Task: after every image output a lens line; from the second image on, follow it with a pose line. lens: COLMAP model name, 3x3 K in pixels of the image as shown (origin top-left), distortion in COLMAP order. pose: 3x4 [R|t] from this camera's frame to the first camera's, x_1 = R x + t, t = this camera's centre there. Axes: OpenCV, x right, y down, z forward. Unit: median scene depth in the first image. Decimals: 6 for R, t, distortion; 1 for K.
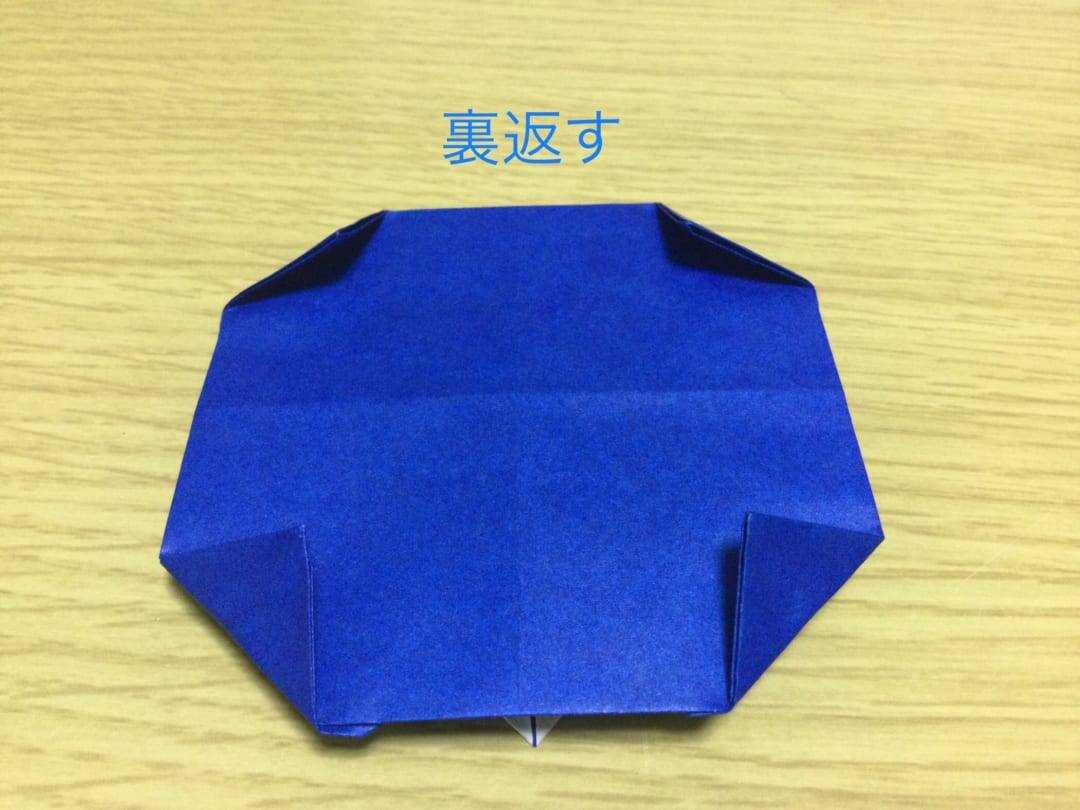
lens RADIAL K [[1018.2, 0, 536.4], [0, 1018.2, 390.6], [0, 0, 1]] dist [0.088603, -0.273488]
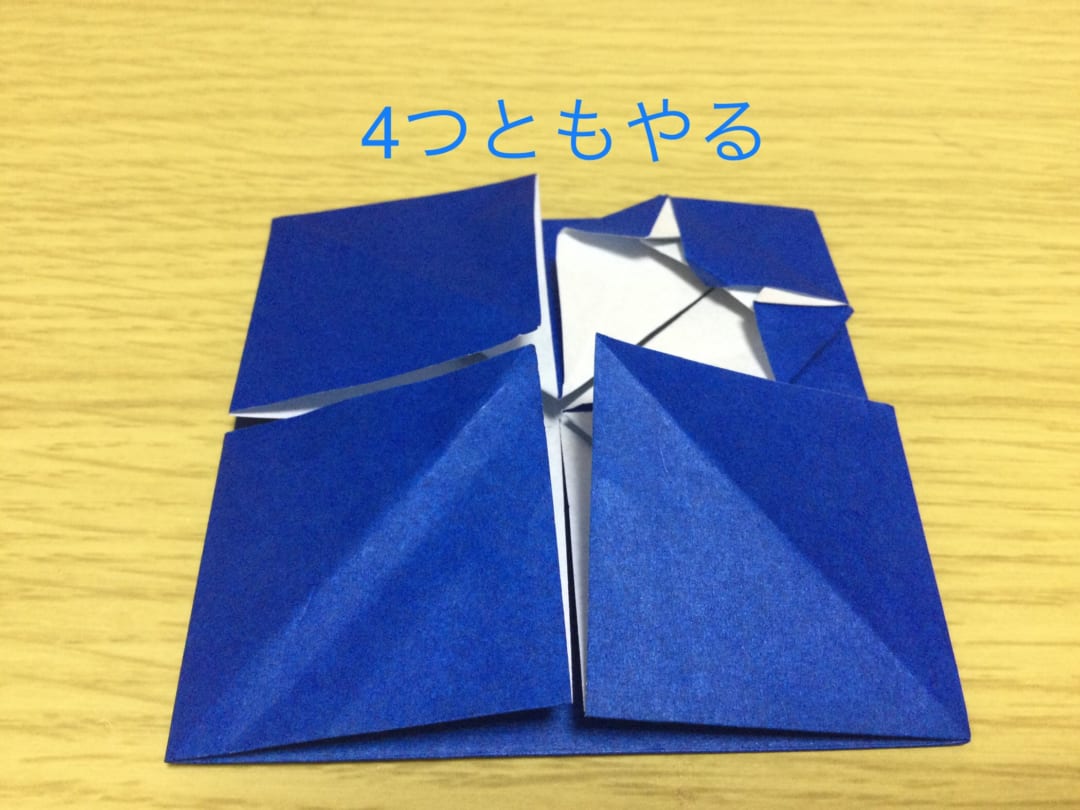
lens RADIAL K [[1018.2, 0, 536.4], [0, 1018.2, 390.6], [0, 0, 1]] dist [0.088603, -0.273488]
pose [[0.998724, -0.043612, 0.025463, -0.134337], [0.041925, 0.997107, 0.063396, -0.155265], [-0.028154, -0.062248, 0.997664, 0.148053]]
